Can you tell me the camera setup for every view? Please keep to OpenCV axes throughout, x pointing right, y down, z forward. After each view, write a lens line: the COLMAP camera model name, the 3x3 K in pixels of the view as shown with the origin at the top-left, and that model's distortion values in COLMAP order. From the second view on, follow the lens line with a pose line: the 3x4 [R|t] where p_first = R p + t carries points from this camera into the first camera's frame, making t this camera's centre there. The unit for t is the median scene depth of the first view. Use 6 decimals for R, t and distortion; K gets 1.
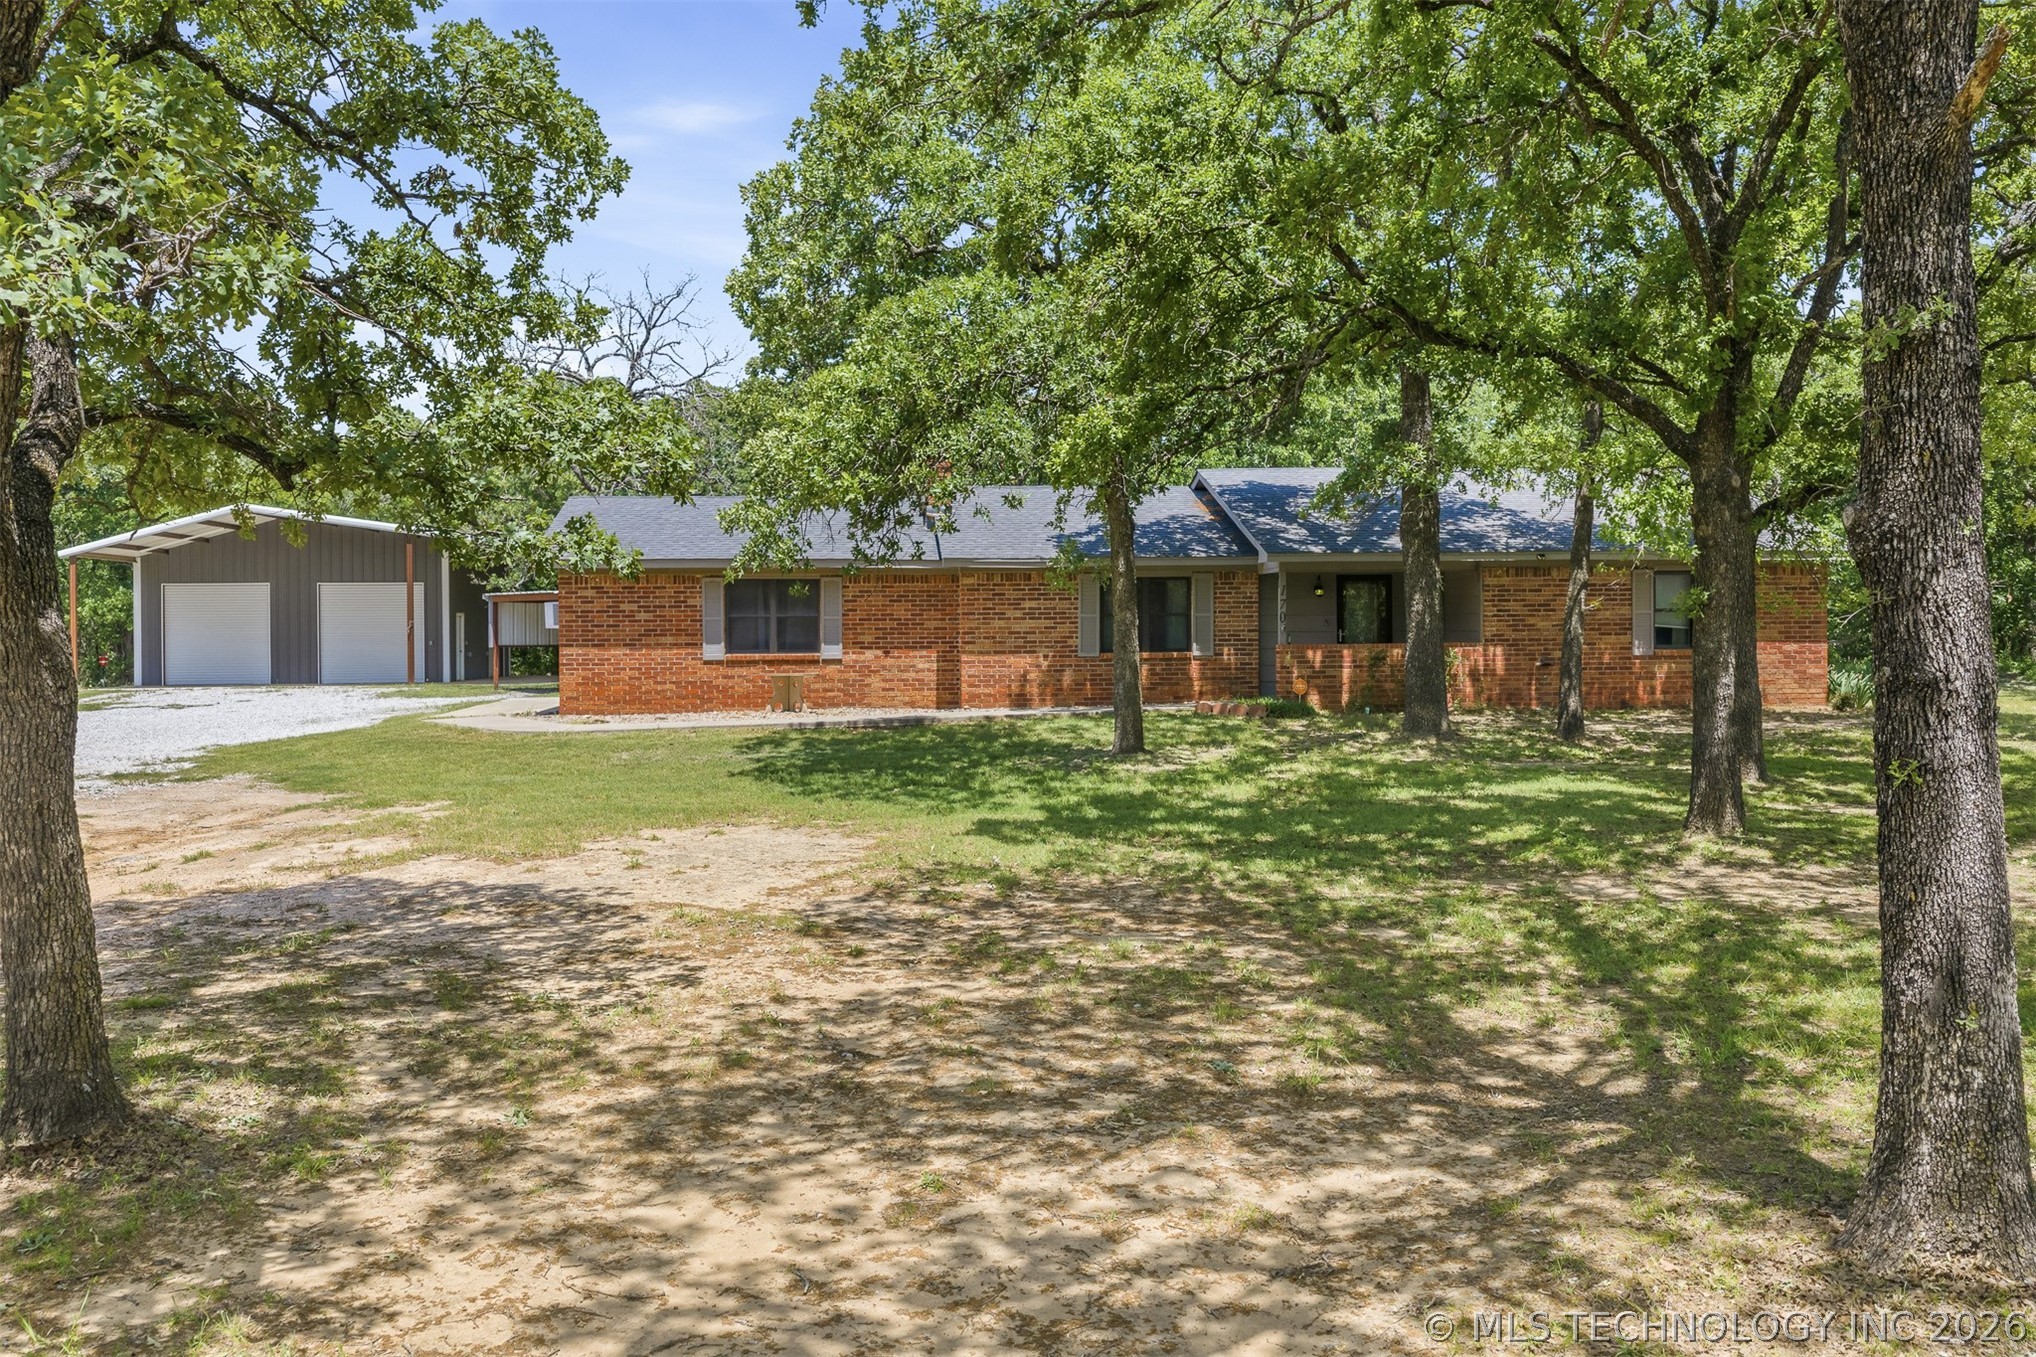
lens RADIAL K [[1677.9, 0, 1018.0], [0, 1677.9, 678.5], [0, 0, 1]] dist [-0.004546, -0.005728]
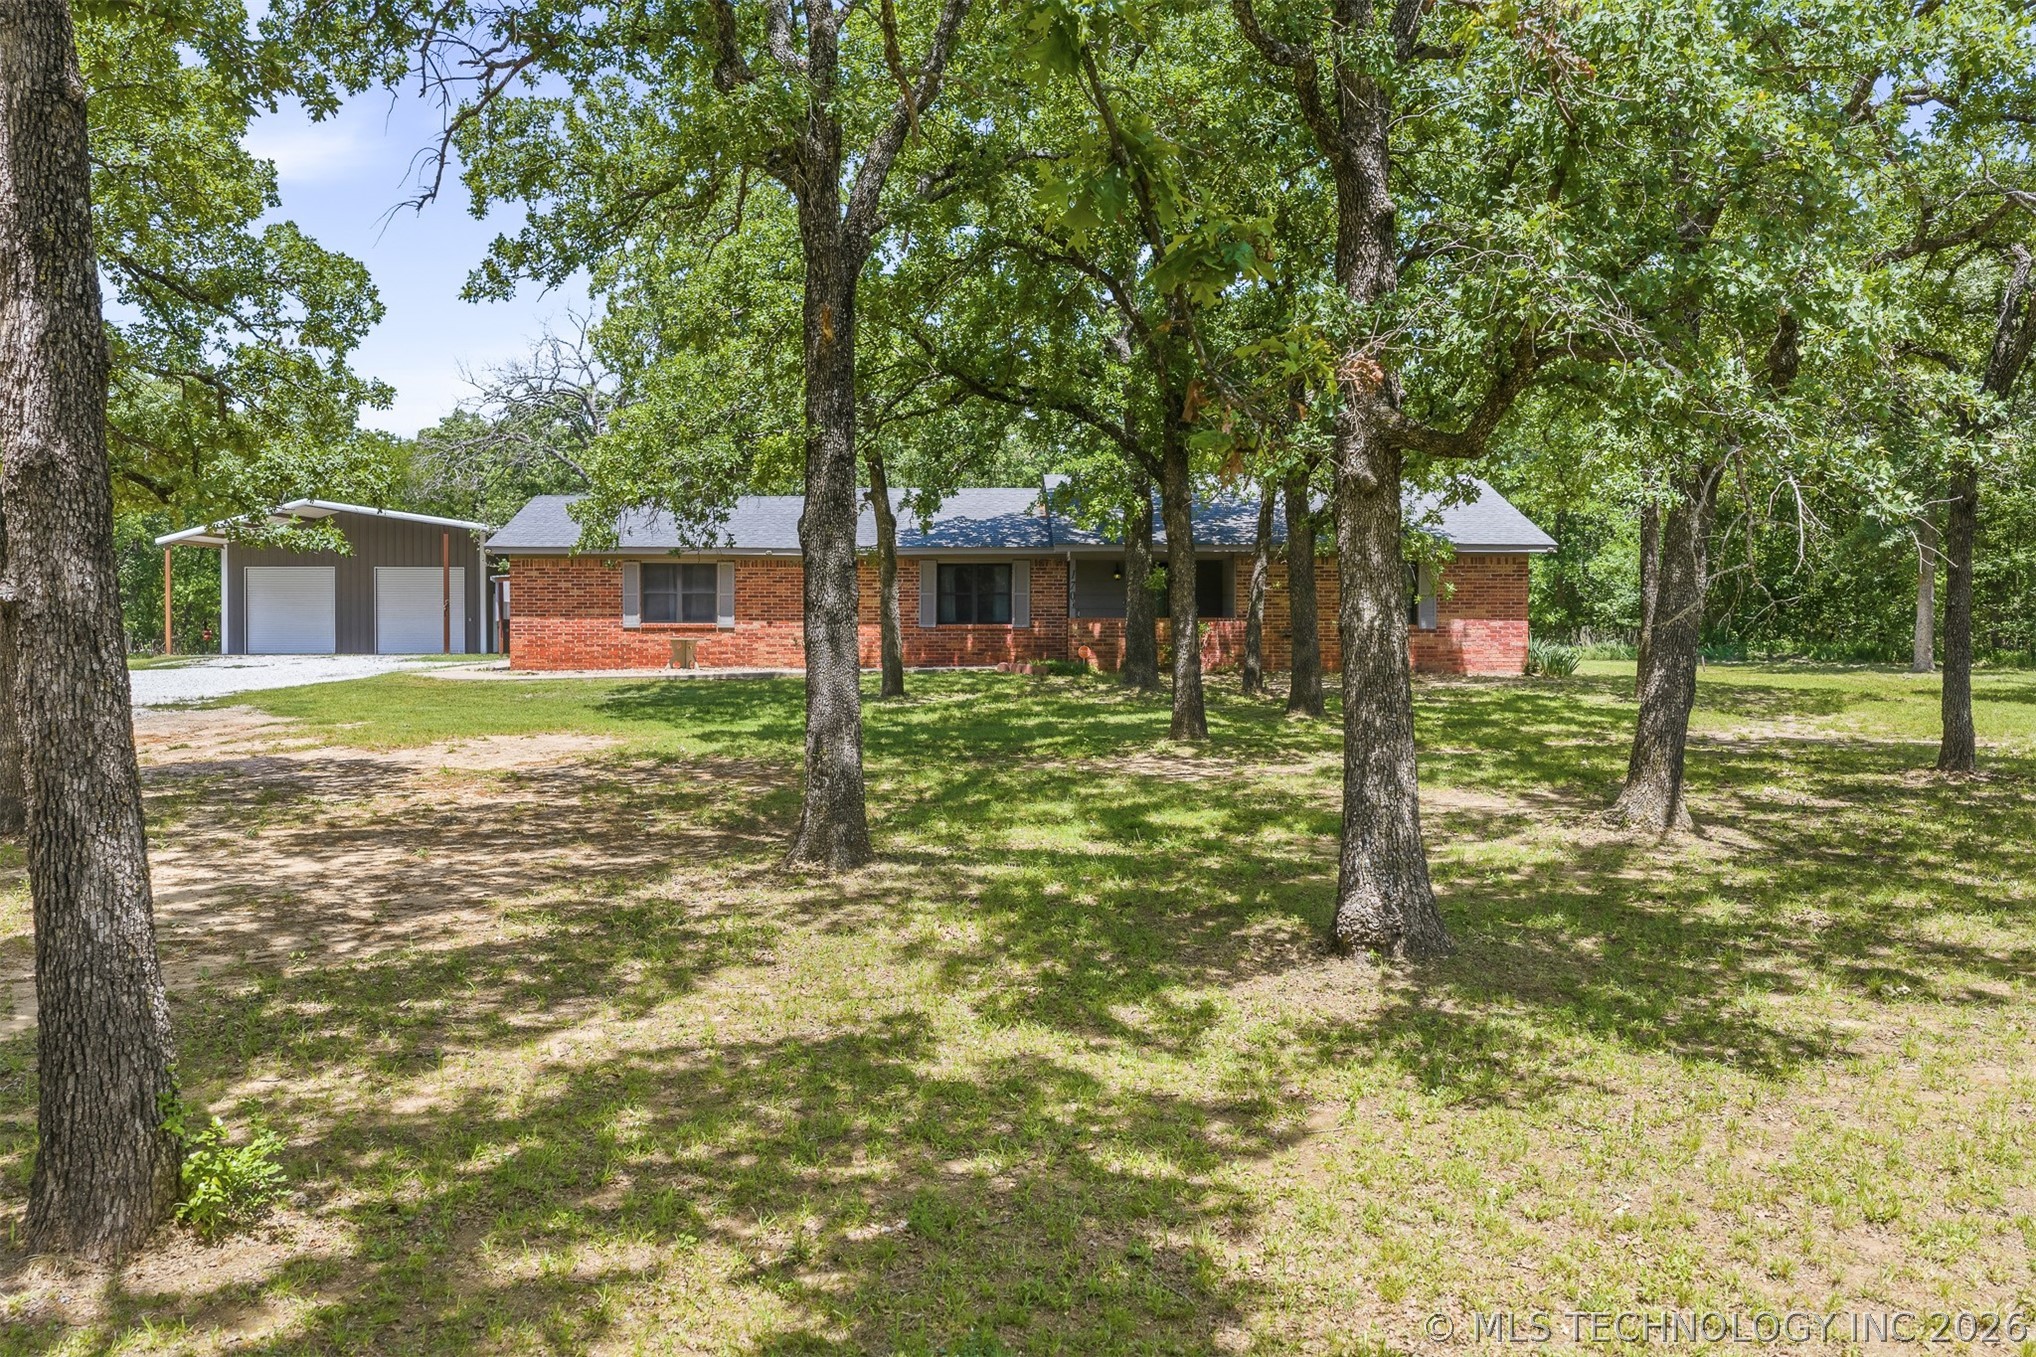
lens RADIAL K [[1722.2, 0, 1018.0], [0, 1722.2, 678.5], [0, 0, 1]] dist [-0.007814, -0.001683]
pose [[0.996730, 0.012134, -0.079886, 0.212017], [-0.011931, 0.999924, 0.003019, 0.019866], [0.079917, -0.002056, 0.996799, -0.255987]]
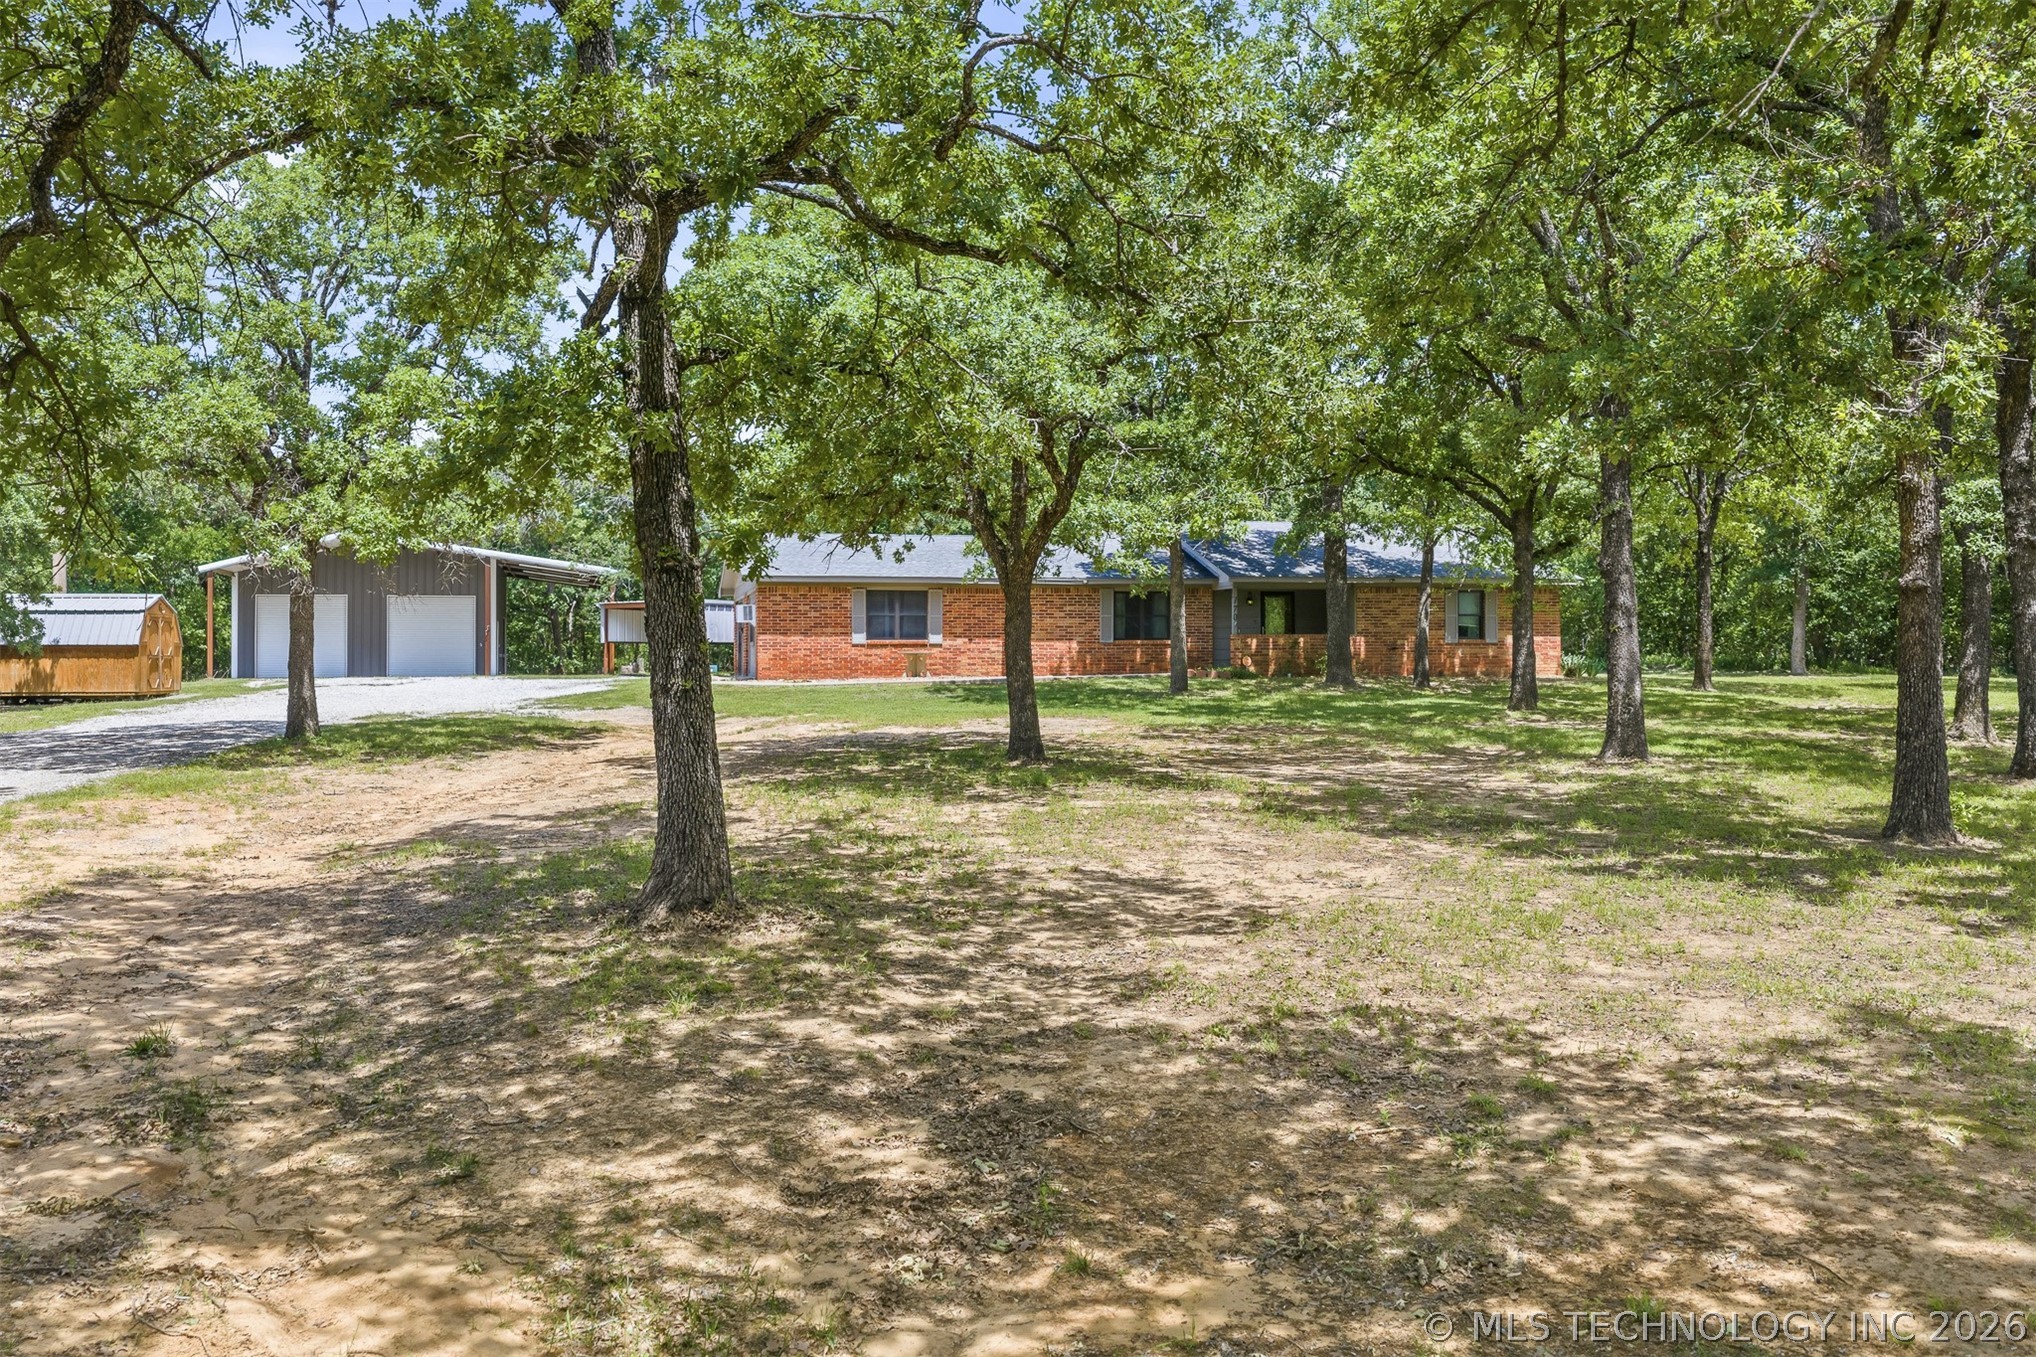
lens RADIAL K [[1677.9, 0, 1018.0], [0, 1677.9, 678.5], [0, 0, 1]] dist [-0.004546, -0.005728]
pose [[0.987545, 0.002564, 0.157314, -0.282977], [0.000288, 0.999836, -0.018101, 0.048026], [-0.157335, 0.017921, 0.987383, -0.506768]]
